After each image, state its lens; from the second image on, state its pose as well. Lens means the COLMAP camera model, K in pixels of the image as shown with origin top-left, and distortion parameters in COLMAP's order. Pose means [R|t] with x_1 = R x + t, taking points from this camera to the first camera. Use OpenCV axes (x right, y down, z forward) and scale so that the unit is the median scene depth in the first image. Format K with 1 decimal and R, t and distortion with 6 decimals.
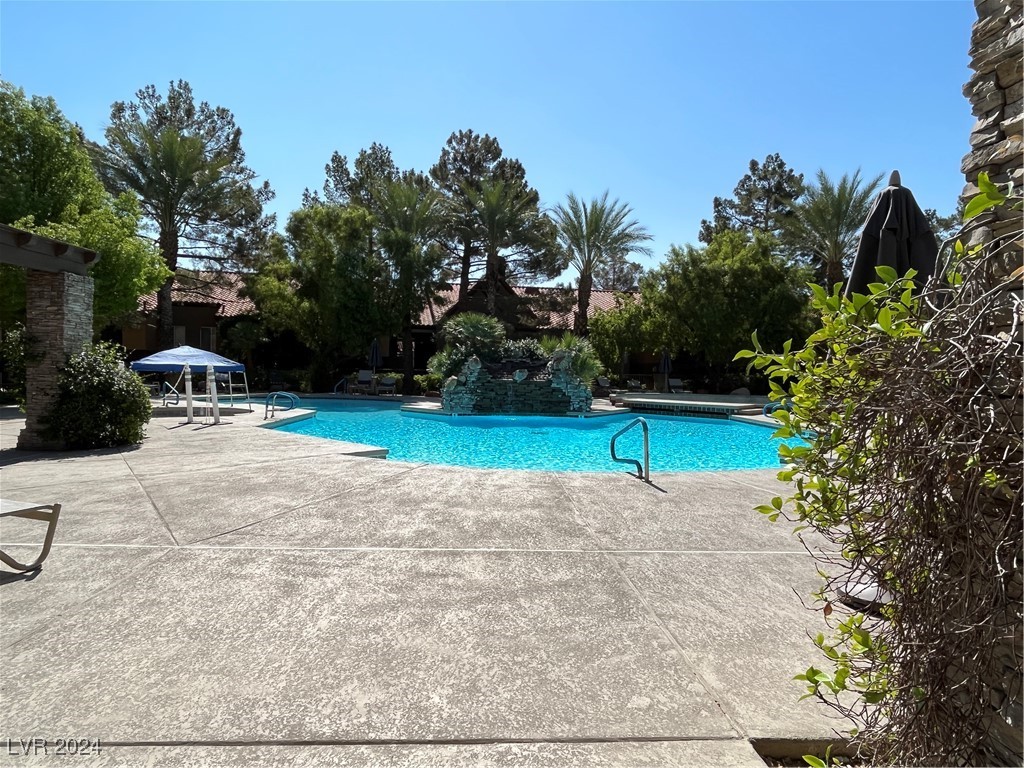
lens RADIAL K [[652.2, 0, 512.7], [0, 652.2, 380.3], [0, 0, 1]] dist [-0.003896, 0.000056]
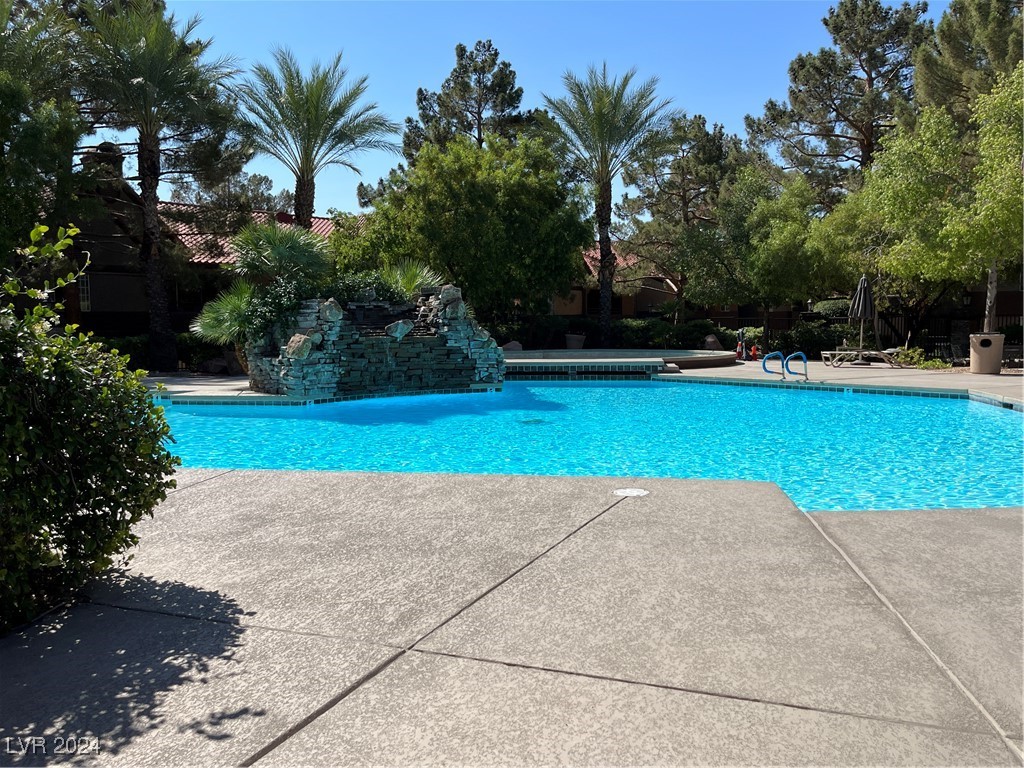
lens RADIAL K [[840.1, 0, 512.0], [0, 840.1, 388.2], [0, 0, 1]] dist [0.010695, 0.001001]
pose [[0.849405, -0.069803, 0.523105, -0.299212], [0.039722, 0.996859, 0.068521, -0.002254], [-0.526245, -0.037423, 0.849509, 0.273037]]
